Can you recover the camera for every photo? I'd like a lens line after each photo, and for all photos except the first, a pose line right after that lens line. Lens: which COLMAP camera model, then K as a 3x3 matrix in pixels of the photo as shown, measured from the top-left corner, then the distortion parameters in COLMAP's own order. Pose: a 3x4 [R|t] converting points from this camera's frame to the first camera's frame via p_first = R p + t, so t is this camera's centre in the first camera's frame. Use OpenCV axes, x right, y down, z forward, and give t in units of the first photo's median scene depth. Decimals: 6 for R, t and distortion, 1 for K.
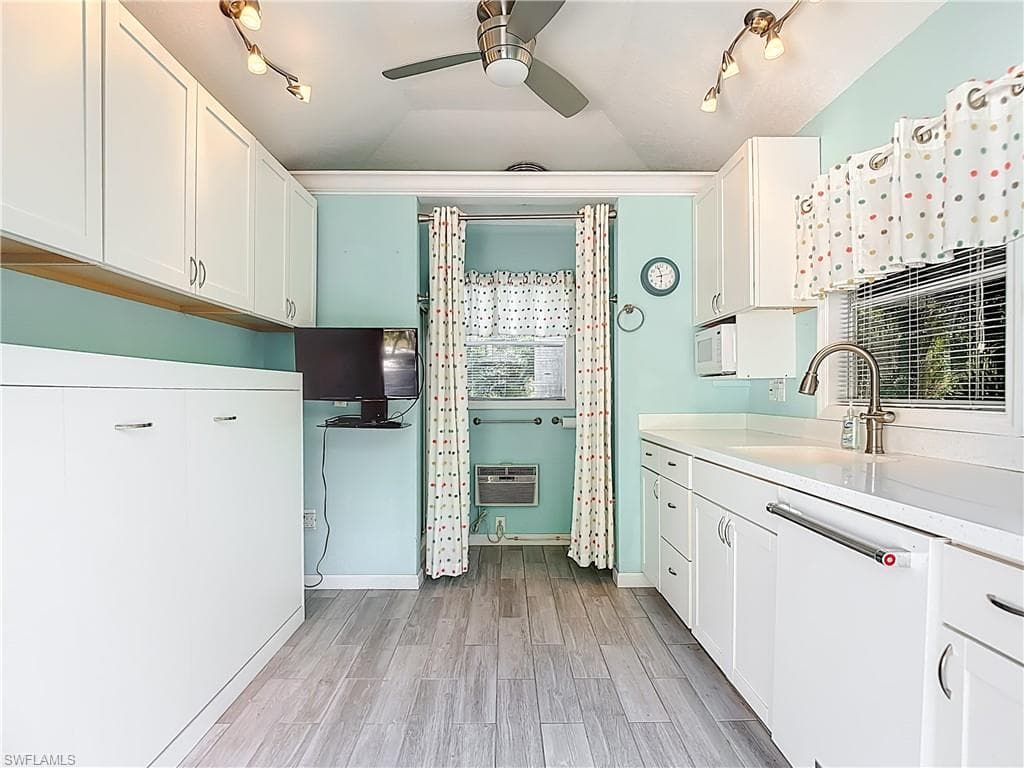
lens RADIAL K [[549.0, 0, 507.5], [0, 549.0, 395.9], [0, 0, 1]] dist [0.023521, -0.035771]
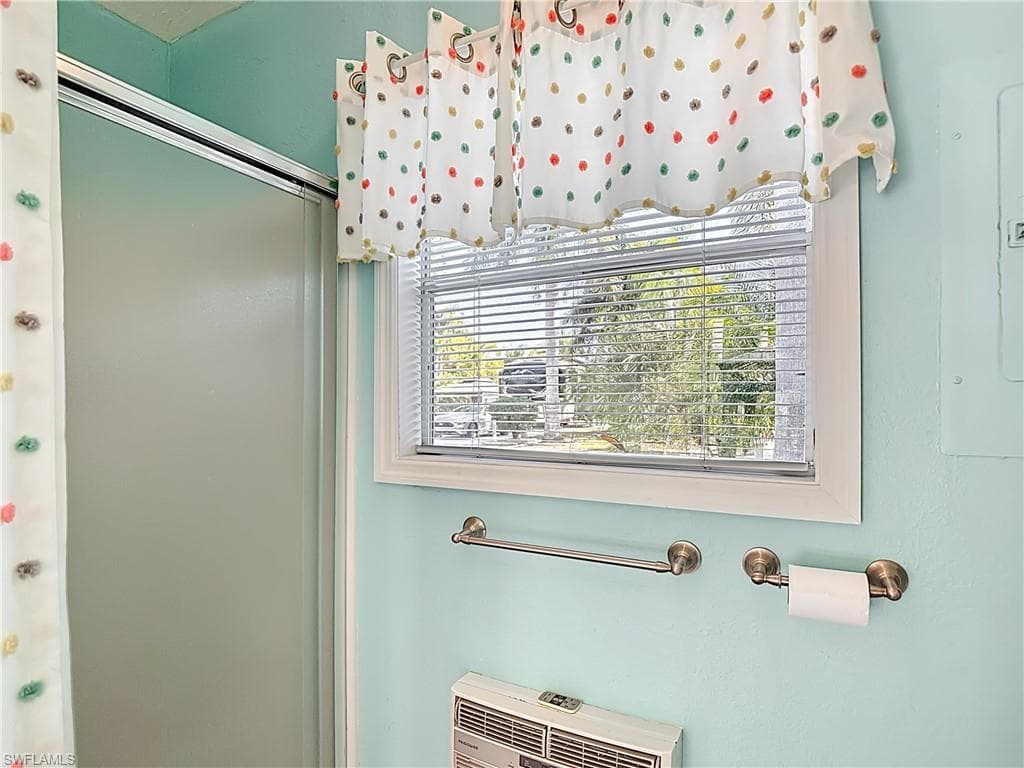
lens RADIAL K [[549.0, 0, 507.5], [0, 549.0, 395.9], [0, 0, 1]] dist [0.023521, -0.035771]
pose [[0.877098, -0.004471, -0.480291, 0.135145], [-0.000485, 0.999948, -0.010195, -0.031152], [0.480311, 0.009175, 0.877050, 0.965387]]
